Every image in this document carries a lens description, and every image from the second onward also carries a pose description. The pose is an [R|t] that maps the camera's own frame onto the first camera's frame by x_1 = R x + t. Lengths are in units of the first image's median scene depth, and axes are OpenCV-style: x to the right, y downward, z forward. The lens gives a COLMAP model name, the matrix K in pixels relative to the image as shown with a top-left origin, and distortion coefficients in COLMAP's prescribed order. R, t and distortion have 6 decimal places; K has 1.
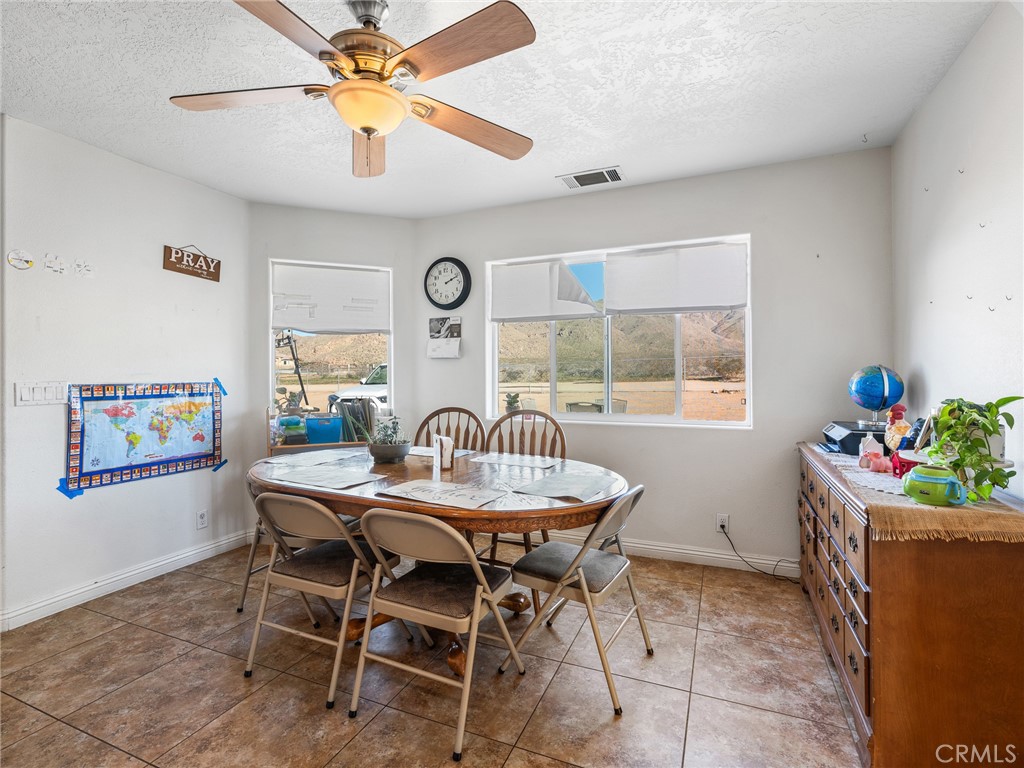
lens RADIAL K [[494.6, 0, 508.9], [0, 494.6, 375.2], [0, 0, 1]] dist [-0.003783, -0.000198]
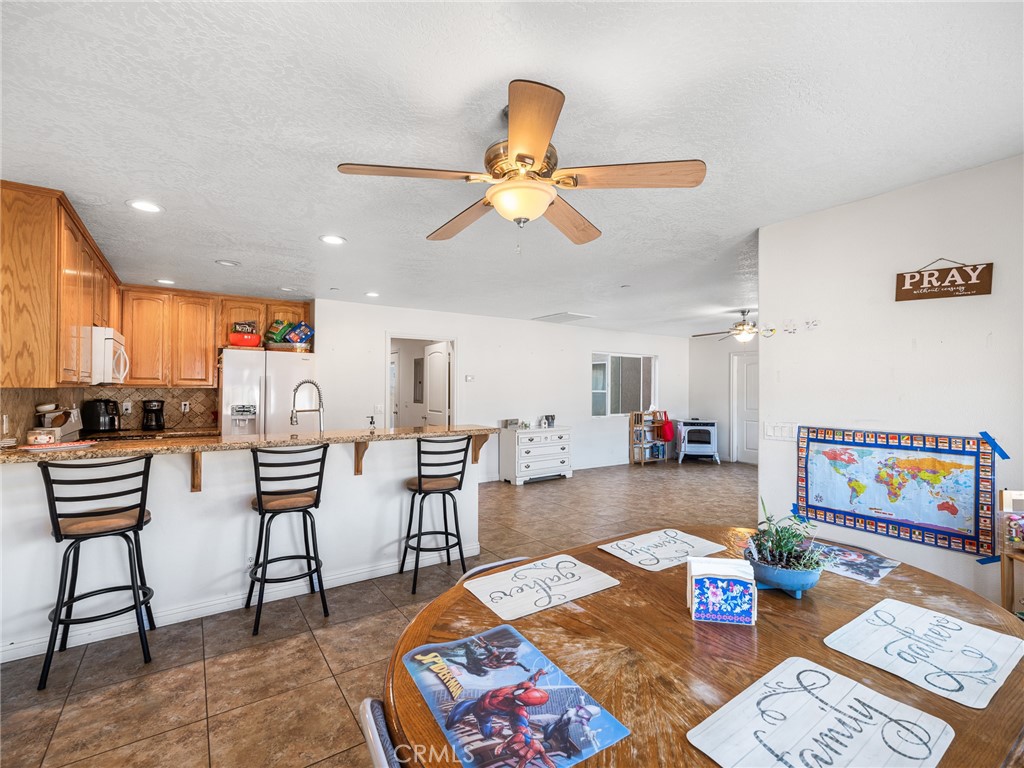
lens RADIAL K [[470.6, 0, 511.6], [0, 470.6, 388.5], [0, 0, 1]] dist [-0.000250, 0.000808]
pose [[-0.532243, -0.000893, -0.846591, 0.367158], [-0.005563, 0.999982, 0.002443, -0.059726], [0.846573, 0.006009, -0.532238, 0.868967]]
